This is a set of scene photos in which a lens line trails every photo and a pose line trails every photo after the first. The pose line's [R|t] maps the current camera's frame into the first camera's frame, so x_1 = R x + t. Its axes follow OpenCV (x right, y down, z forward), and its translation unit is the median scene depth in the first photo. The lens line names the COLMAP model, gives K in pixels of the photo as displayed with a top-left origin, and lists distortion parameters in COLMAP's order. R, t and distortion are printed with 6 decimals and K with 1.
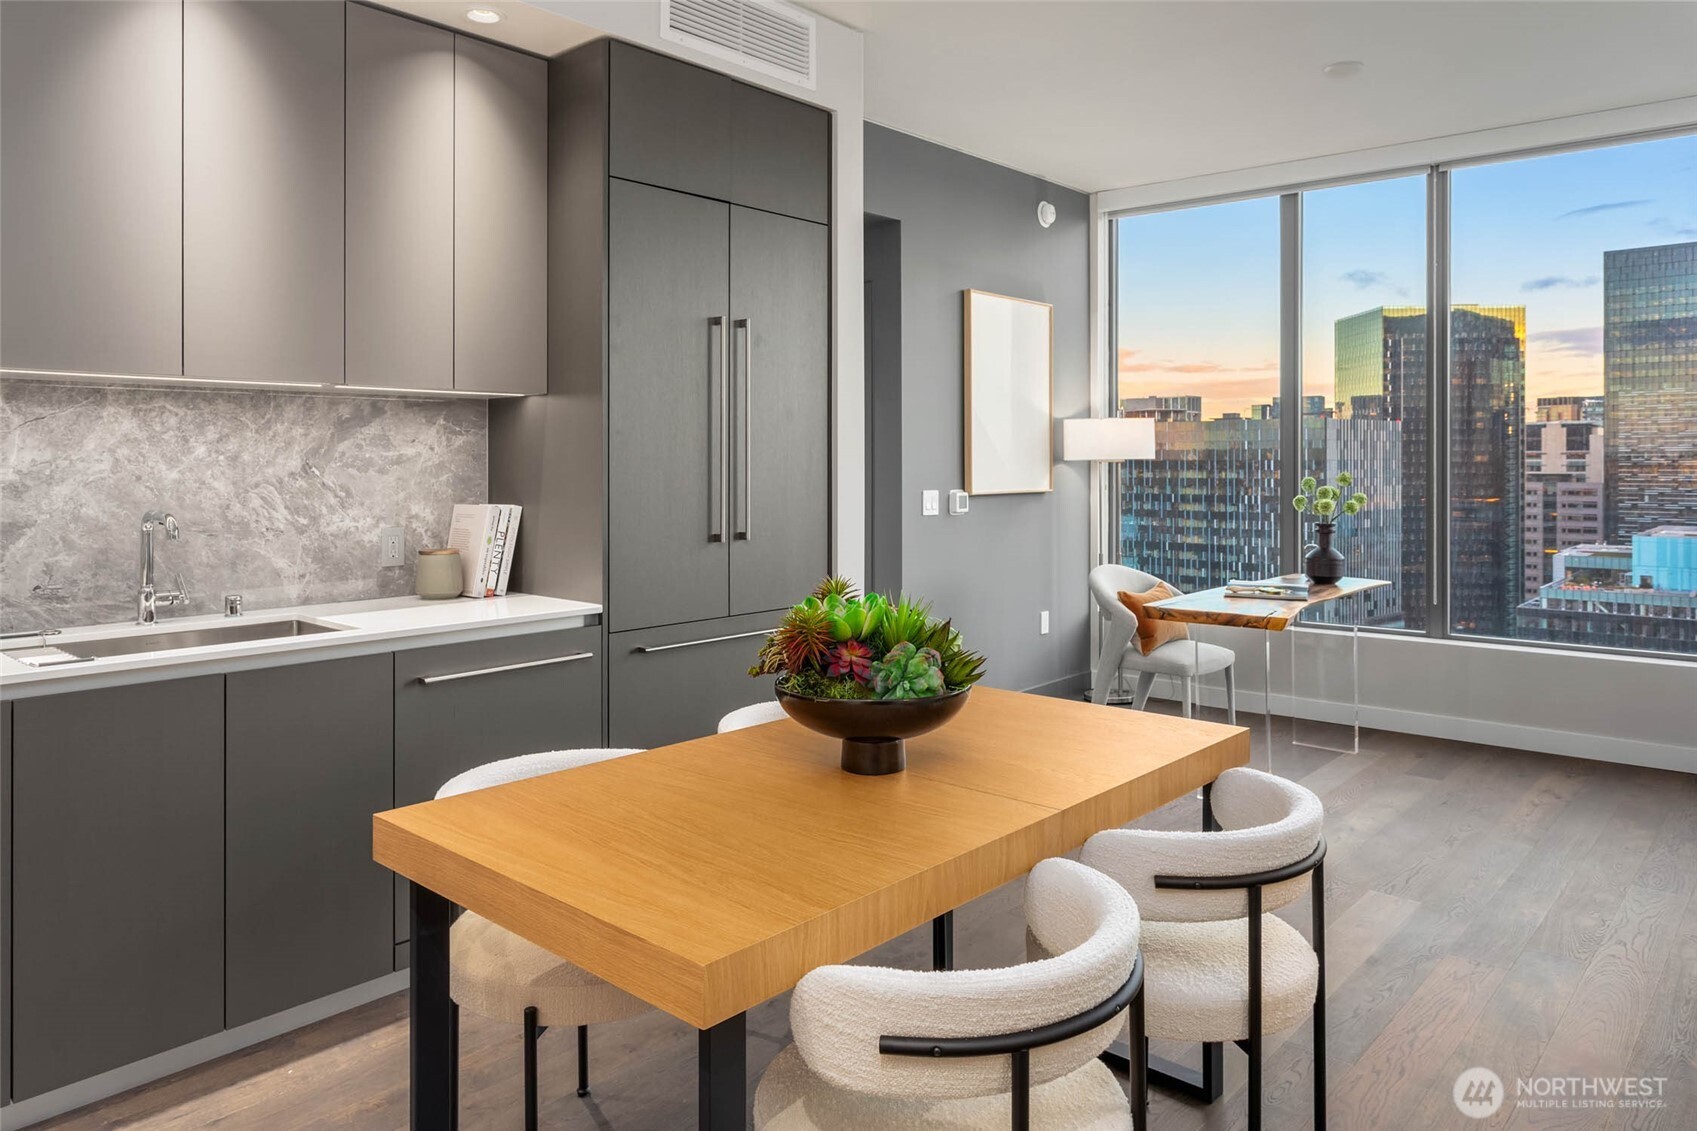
lens RADIAL K [[1194.3, 0, 849.3], [0, 1194.3, 468.8], [0, 0, 1]] dist [-0.005188, 0.001414]
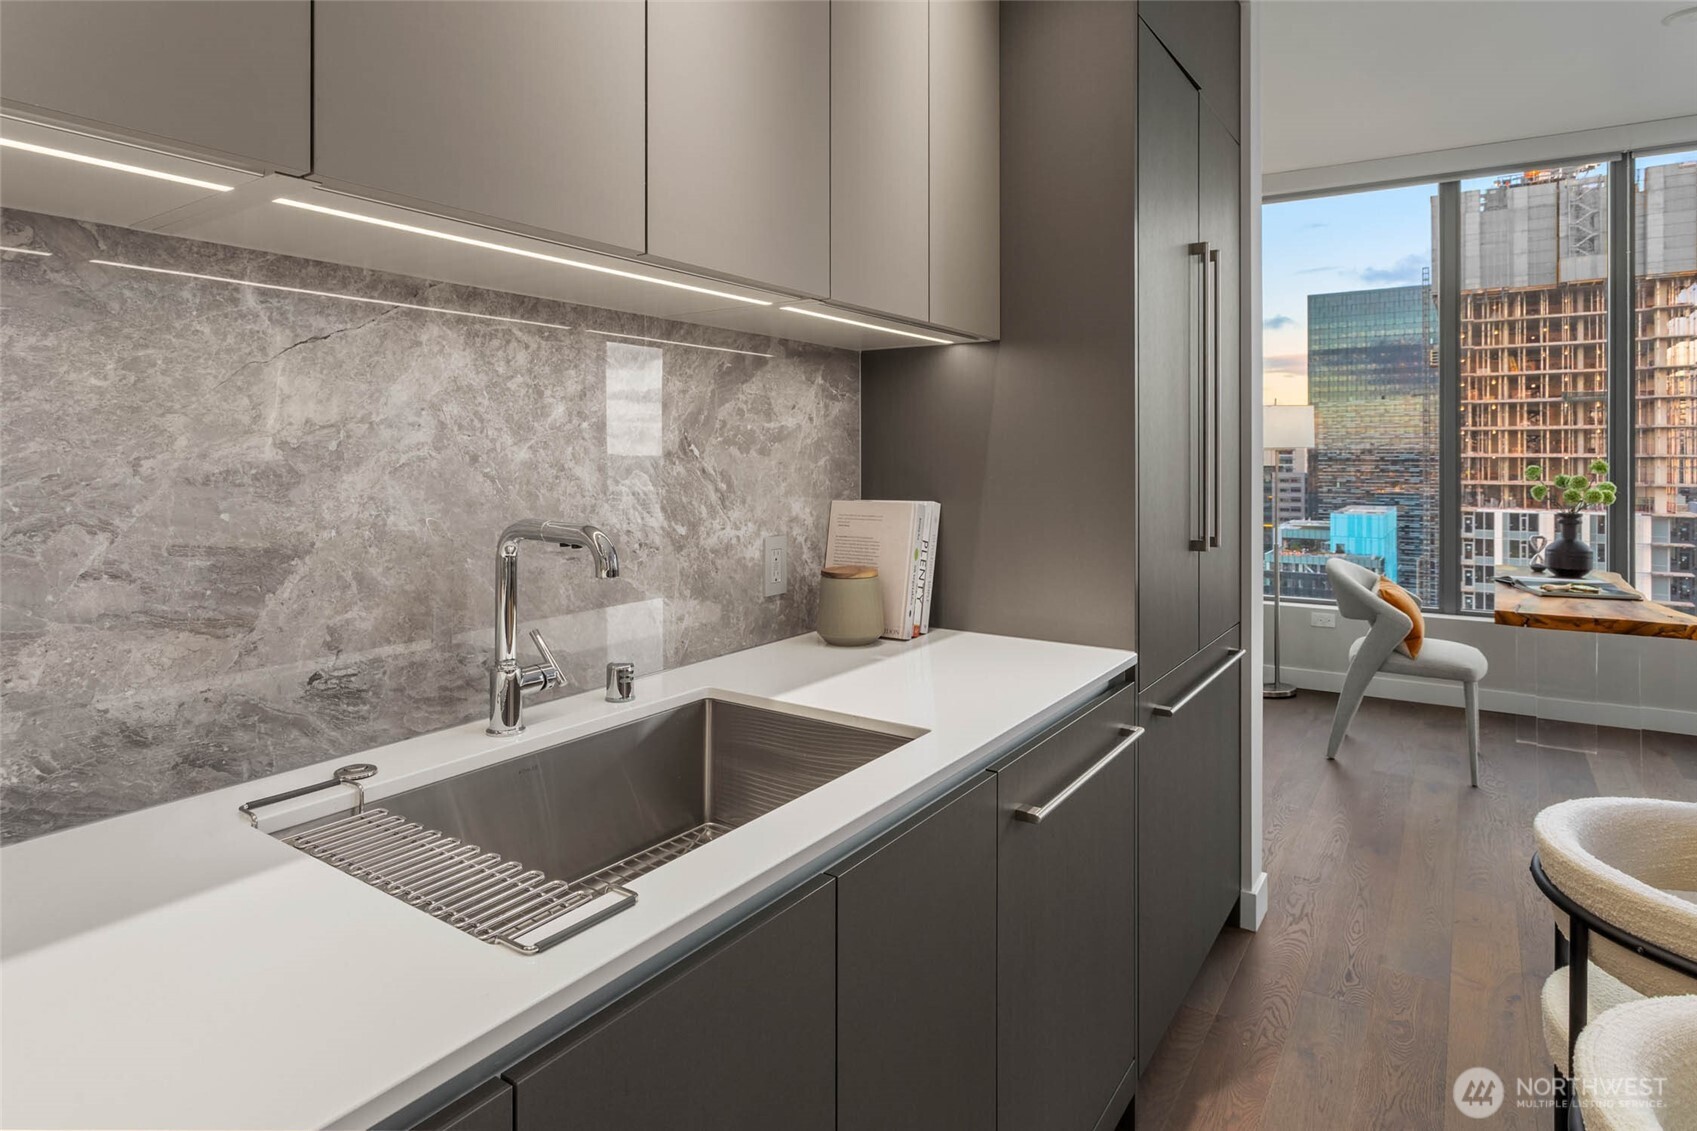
lens RADIAL K [[950.8, 0, 806.3], [0, 950.8, 460.1], [0, 0, 1]] dist [-0.004211, 0.000935]
pose [[0.994299, -0.000278, 0.106625, -0.435228], [0.000572, 0.999996, -0.002733, 0.008534], [-0.106624, 0.002778, 0.994296, 0.488644]]
